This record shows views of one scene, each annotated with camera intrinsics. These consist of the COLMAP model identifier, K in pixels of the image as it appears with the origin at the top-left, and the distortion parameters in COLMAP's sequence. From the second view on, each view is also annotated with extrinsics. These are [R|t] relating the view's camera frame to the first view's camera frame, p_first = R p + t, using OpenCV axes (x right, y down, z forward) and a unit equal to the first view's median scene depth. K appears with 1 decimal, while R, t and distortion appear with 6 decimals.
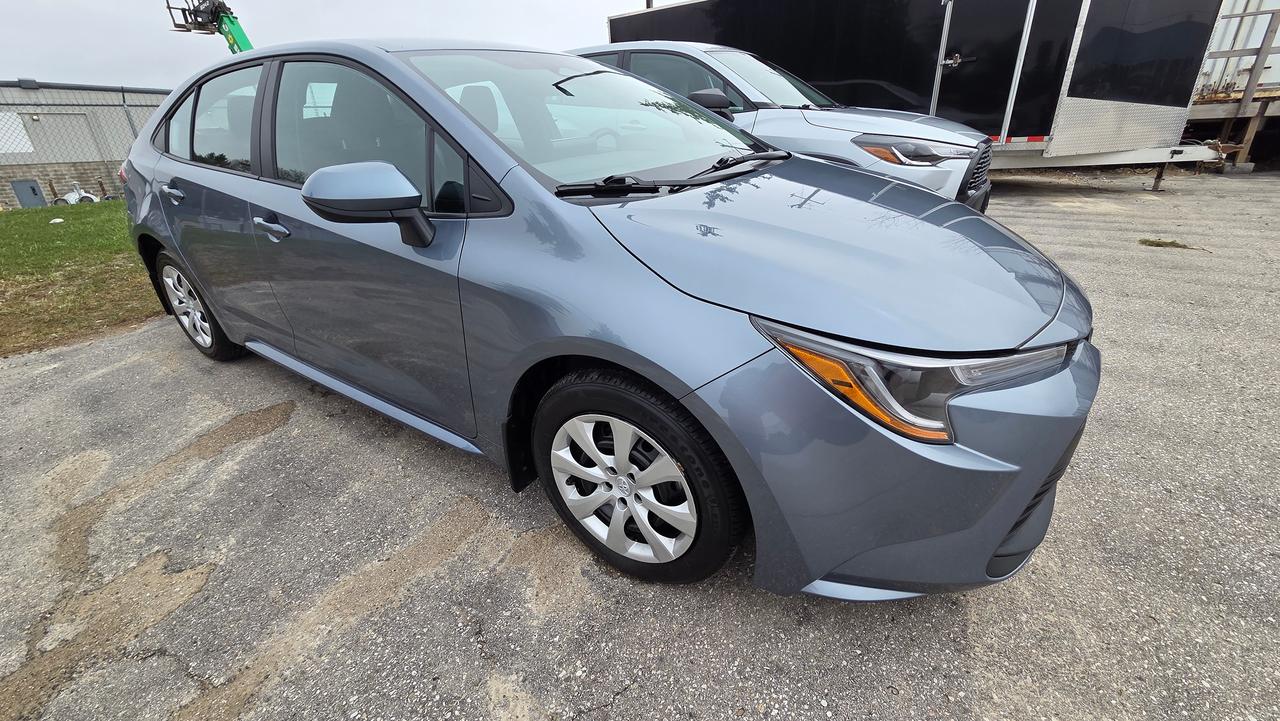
lens RADIAL K [[532.7, 0, 640.0], [0, 532.7, 360.5], [0, 0, 1]] dist [0.000305, -0.000353]
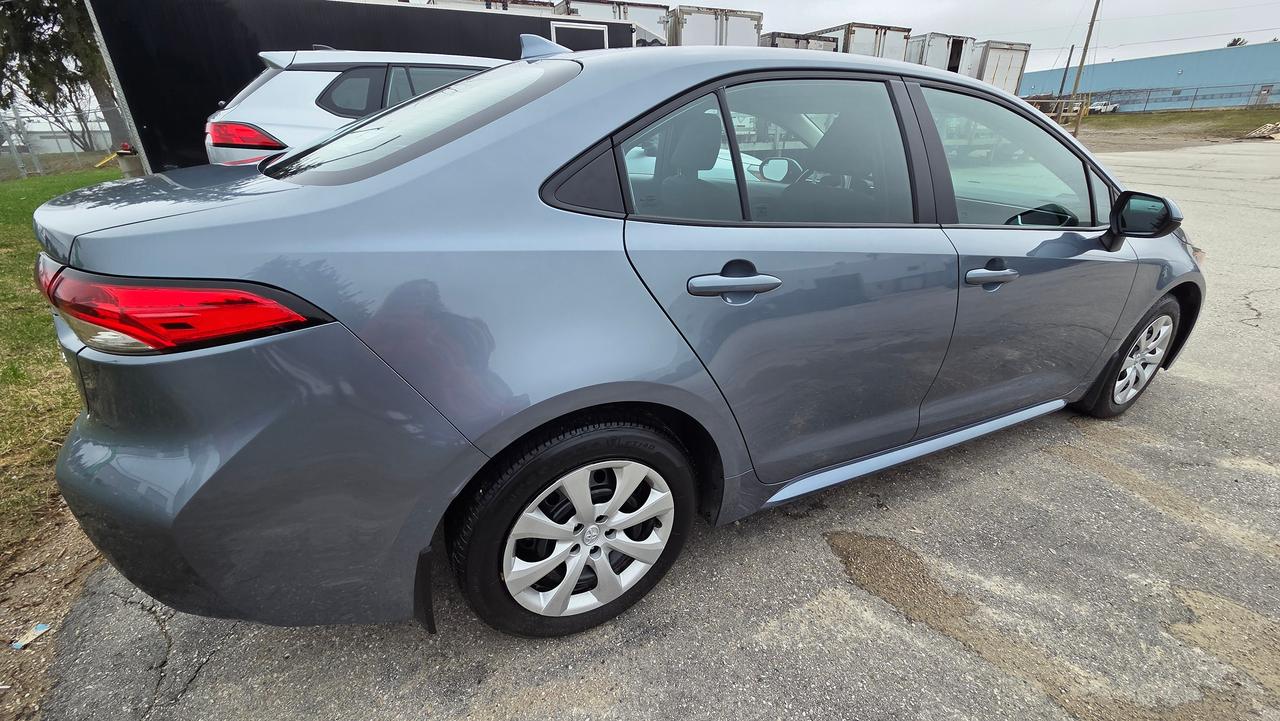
lens RADIAL K [[521.3, 0, 640.0], [0, 521.3, 360.5], [0, 0, 1]] dist [0.002172, 0.000727]
pose [[0.486590, -0.320841, 0.812583, -1.455052], [0.330774, 0.928536, 0.168550, -0.394673], [-0.808590, 0.186766, 0.557943, 0.867090]]
